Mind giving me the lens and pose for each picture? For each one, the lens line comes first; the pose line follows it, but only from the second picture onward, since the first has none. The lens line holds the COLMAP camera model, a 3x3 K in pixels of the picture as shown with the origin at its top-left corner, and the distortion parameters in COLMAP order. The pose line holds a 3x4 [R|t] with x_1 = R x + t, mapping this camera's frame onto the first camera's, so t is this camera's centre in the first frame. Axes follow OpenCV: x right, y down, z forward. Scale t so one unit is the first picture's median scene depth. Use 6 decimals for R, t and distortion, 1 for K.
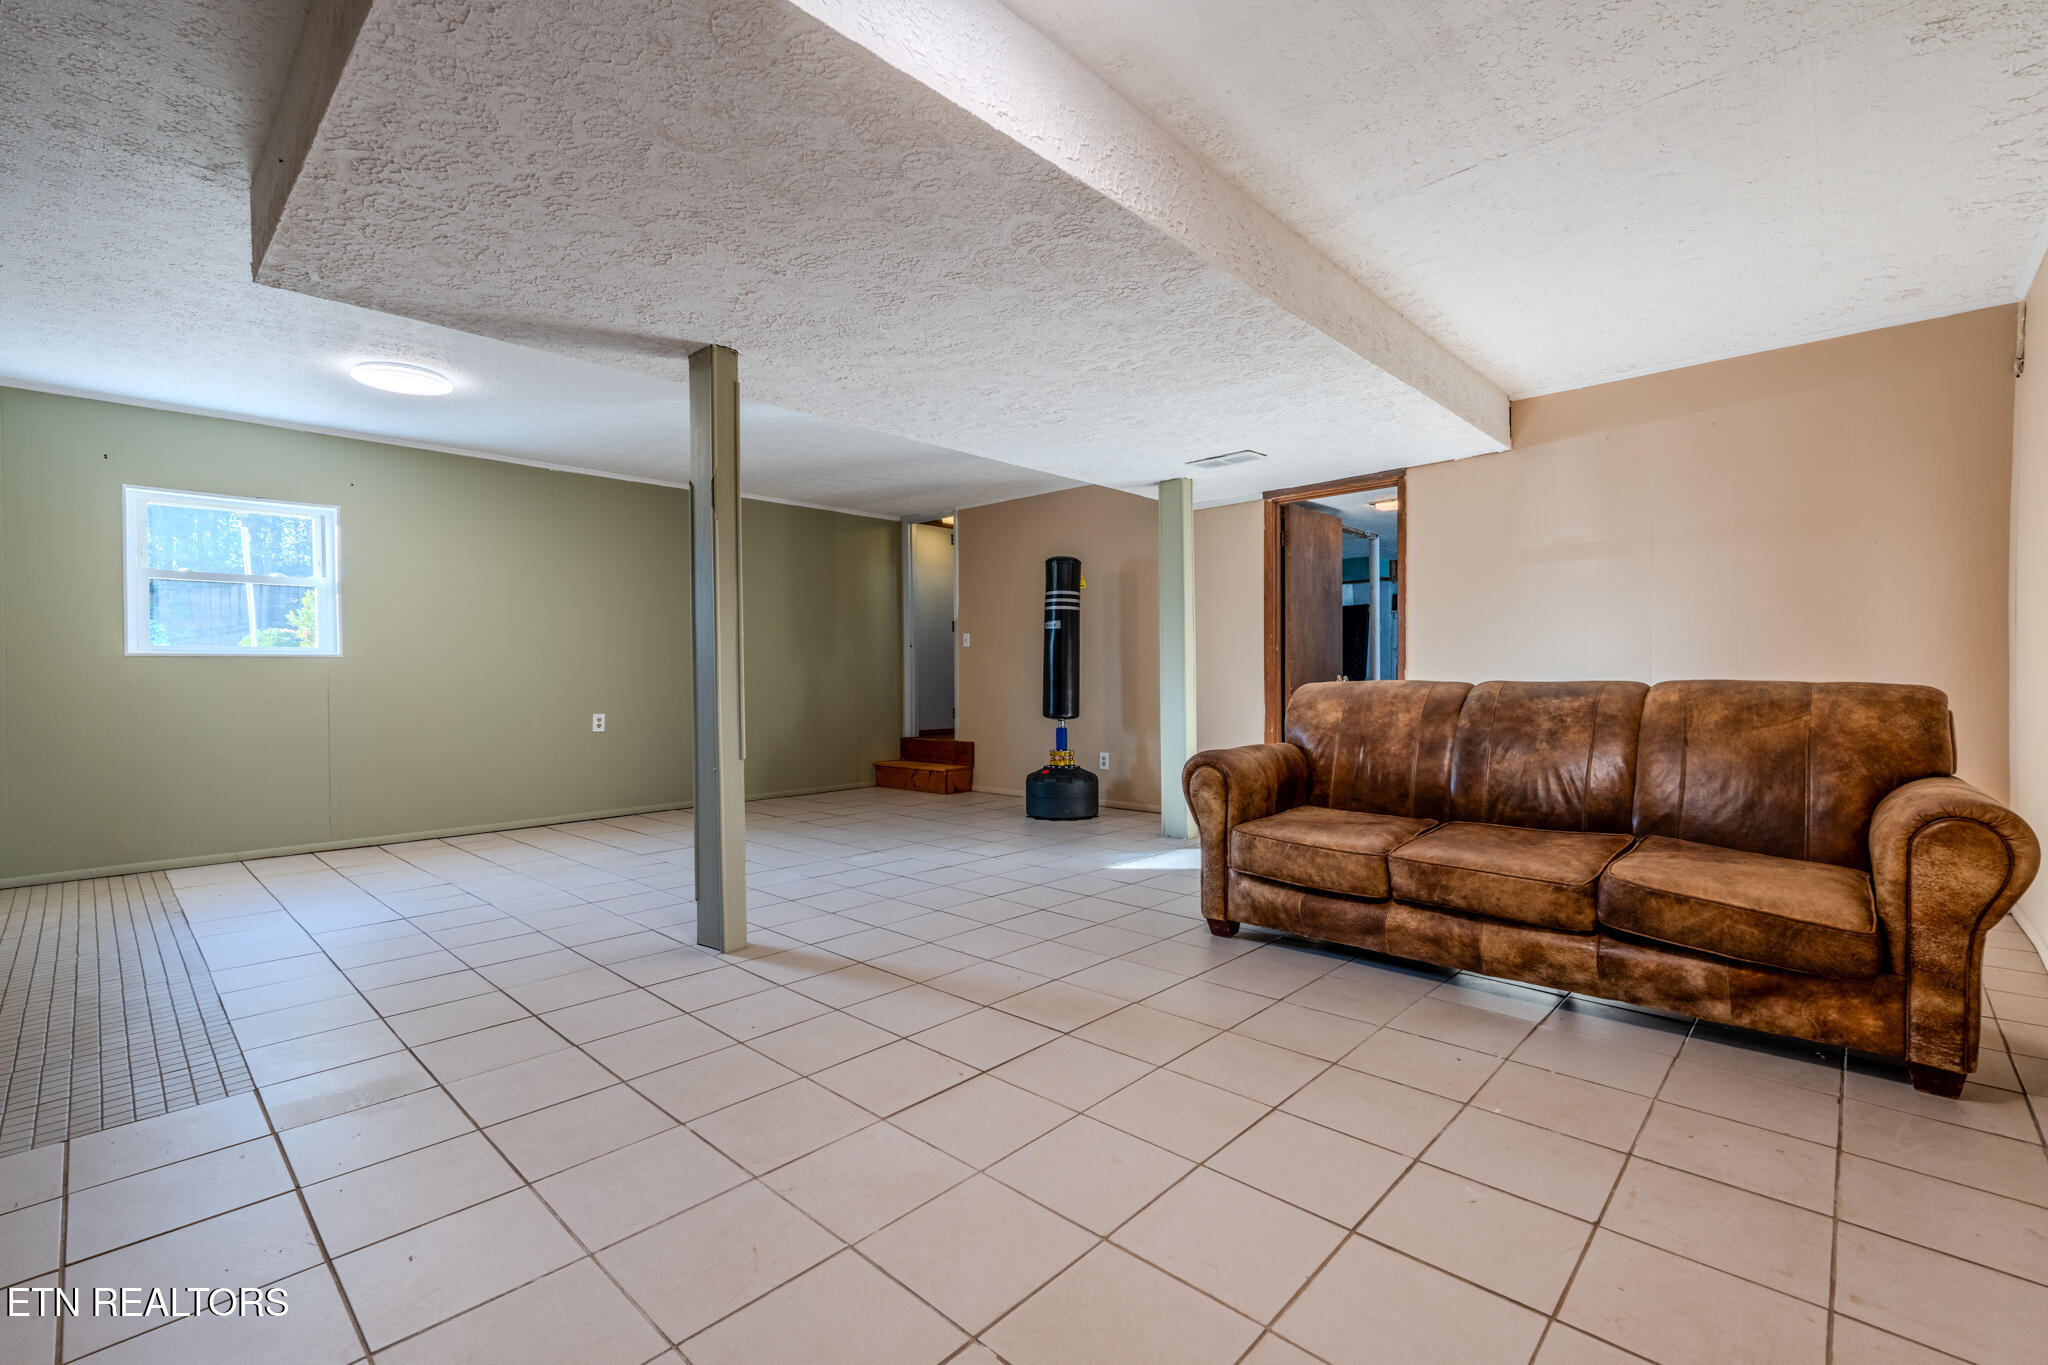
lens RADIAL K [[891.3, 0, 1024.7], [0, 891.3, 687.0], [0, 0, 1]] dist [0.001084, -0.000224]
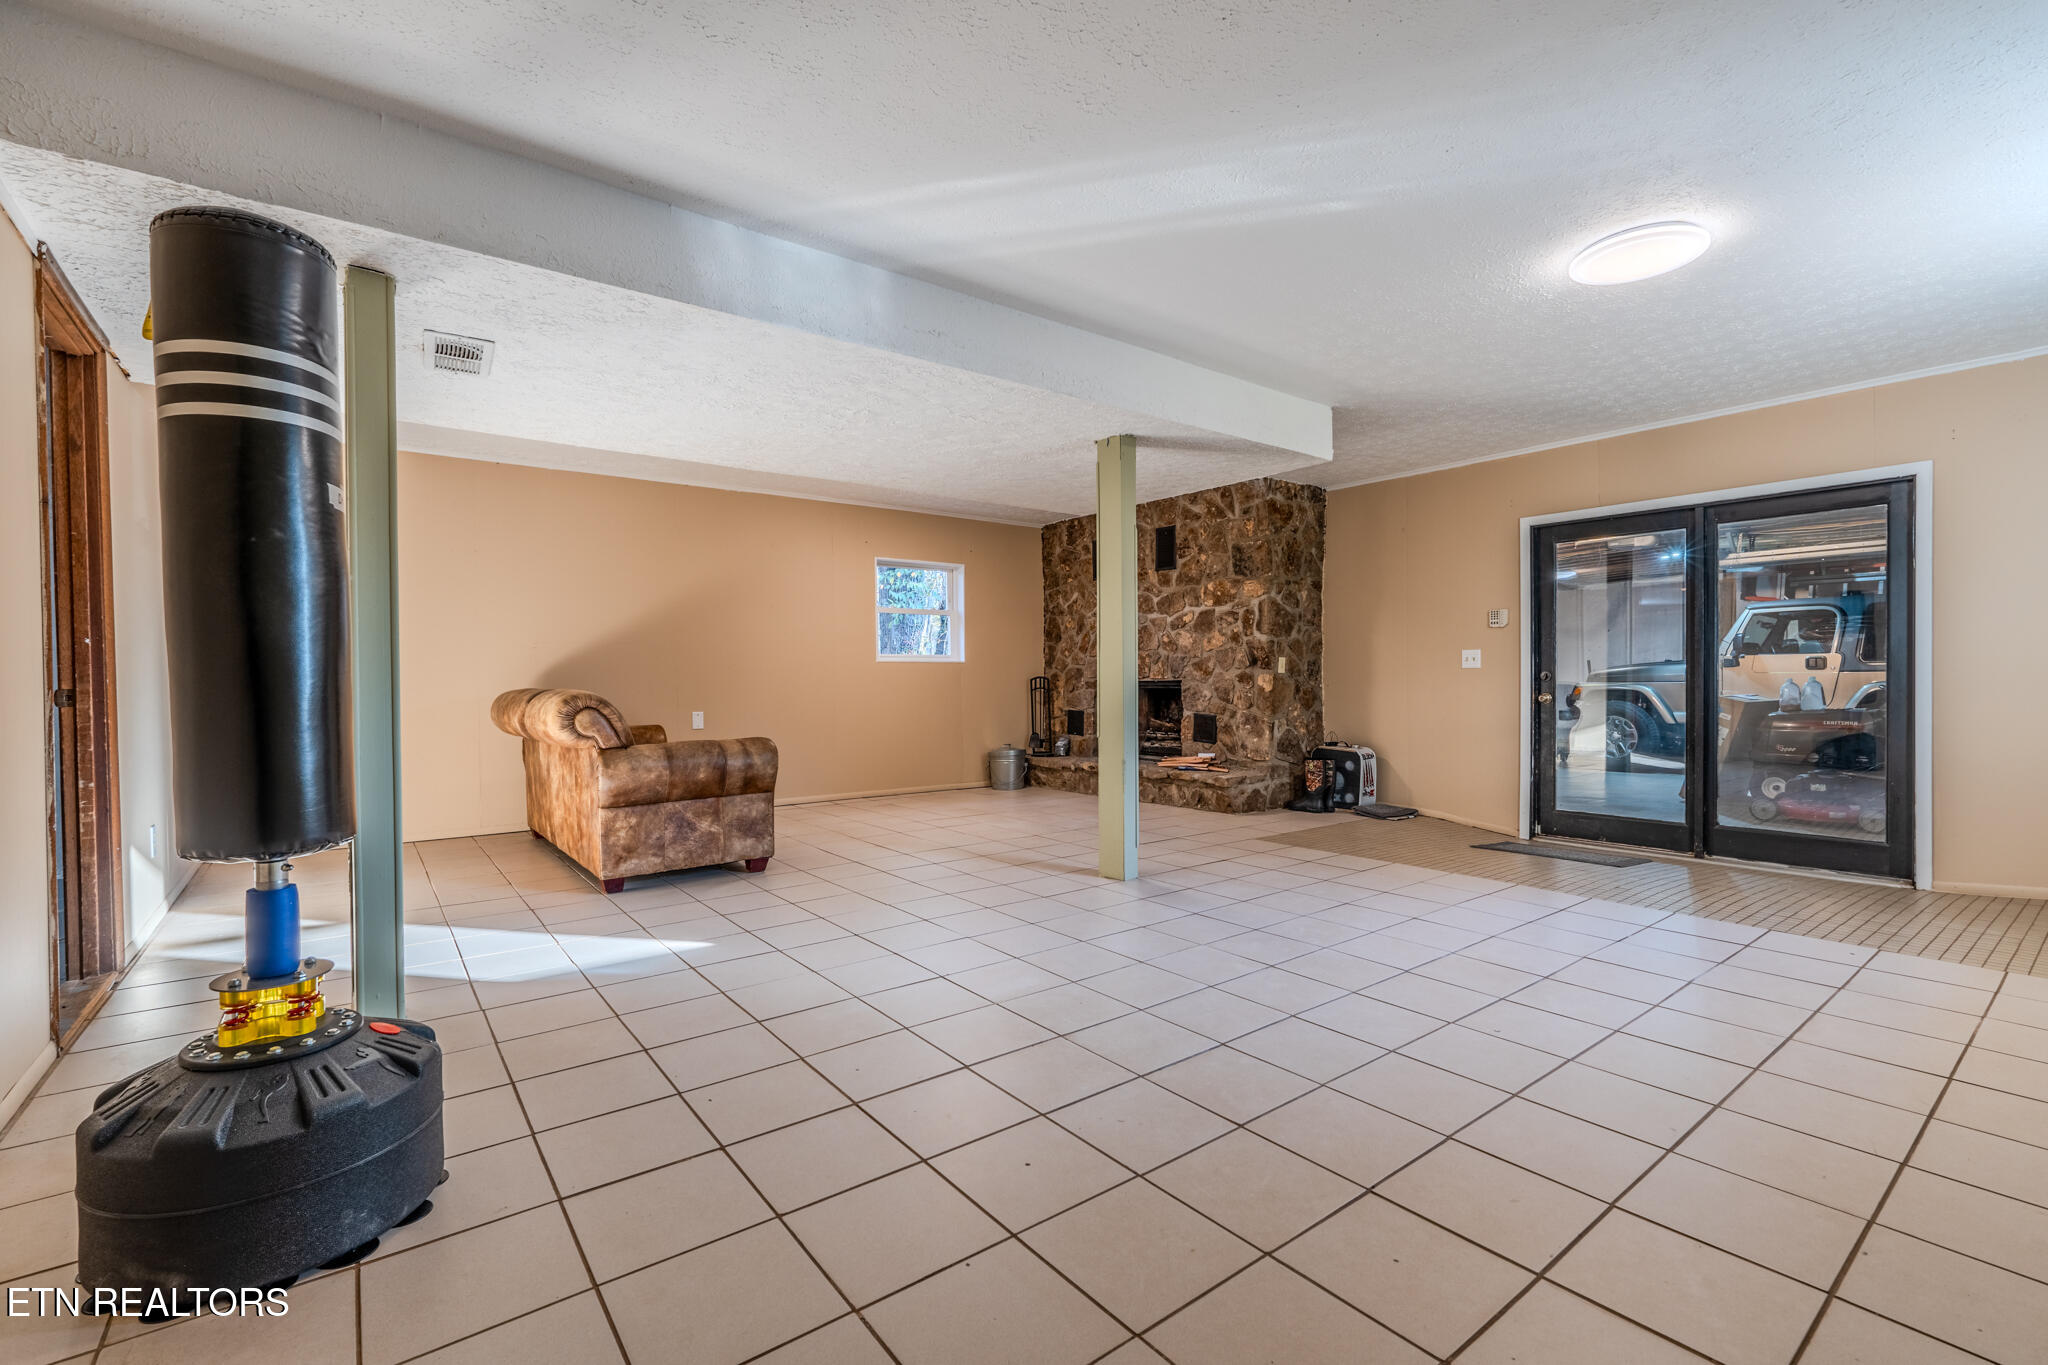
lens RADIAL K [[891.3, 0, 1023.2], [0, 891.3, 682.2], [0, 0, 1]] dist [0.001084, -0.000224]
pose [[0.987083, -0.000425, -0.160212, -0.092759], [-0.000948, 0.999963, -0.008497, -0.001573], [0.160210, 0.008540, 0.987046, -0.101227]]
